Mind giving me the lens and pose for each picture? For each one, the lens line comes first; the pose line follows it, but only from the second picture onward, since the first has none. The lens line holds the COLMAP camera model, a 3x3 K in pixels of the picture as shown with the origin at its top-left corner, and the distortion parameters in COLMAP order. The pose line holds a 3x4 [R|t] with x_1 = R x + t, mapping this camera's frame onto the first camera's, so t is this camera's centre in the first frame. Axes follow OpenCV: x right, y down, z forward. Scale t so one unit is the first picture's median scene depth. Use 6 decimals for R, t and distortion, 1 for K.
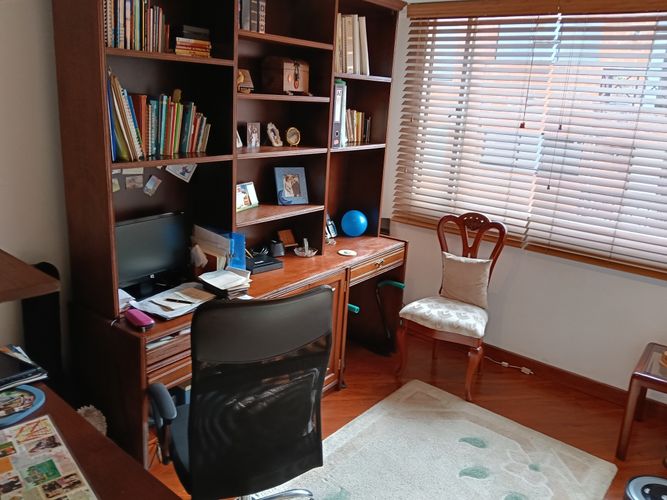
lens RADIAL K [[547.4, 0, 338.7], [0, 547.4, 241.3], [0, 0, 1]] dist [0.049503, -0.111623]
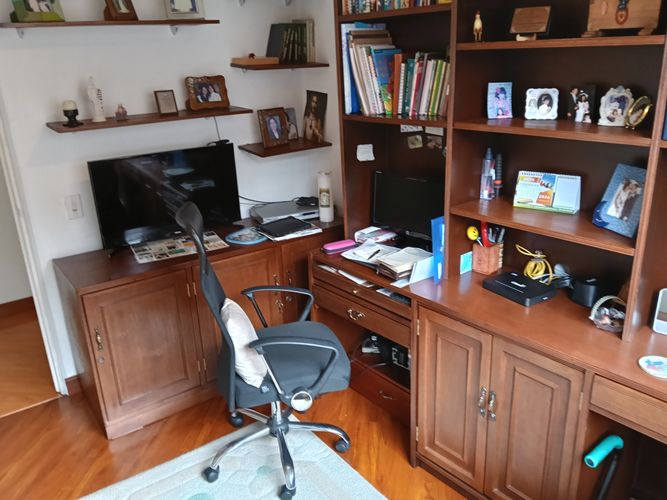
lens RADIAL K [[547.4, 0, 338.7], [0, 547.4, 241.3], [0, 0, 1]] dist [0.049503, -0.111623]
pose [[-0.242481, 0.262360, -0.934008, 0.671362], [-0.231843, 0.919174, 0.318383, -0.221464], [0.942047, 0.293745, -0.162056, 1.055562]]
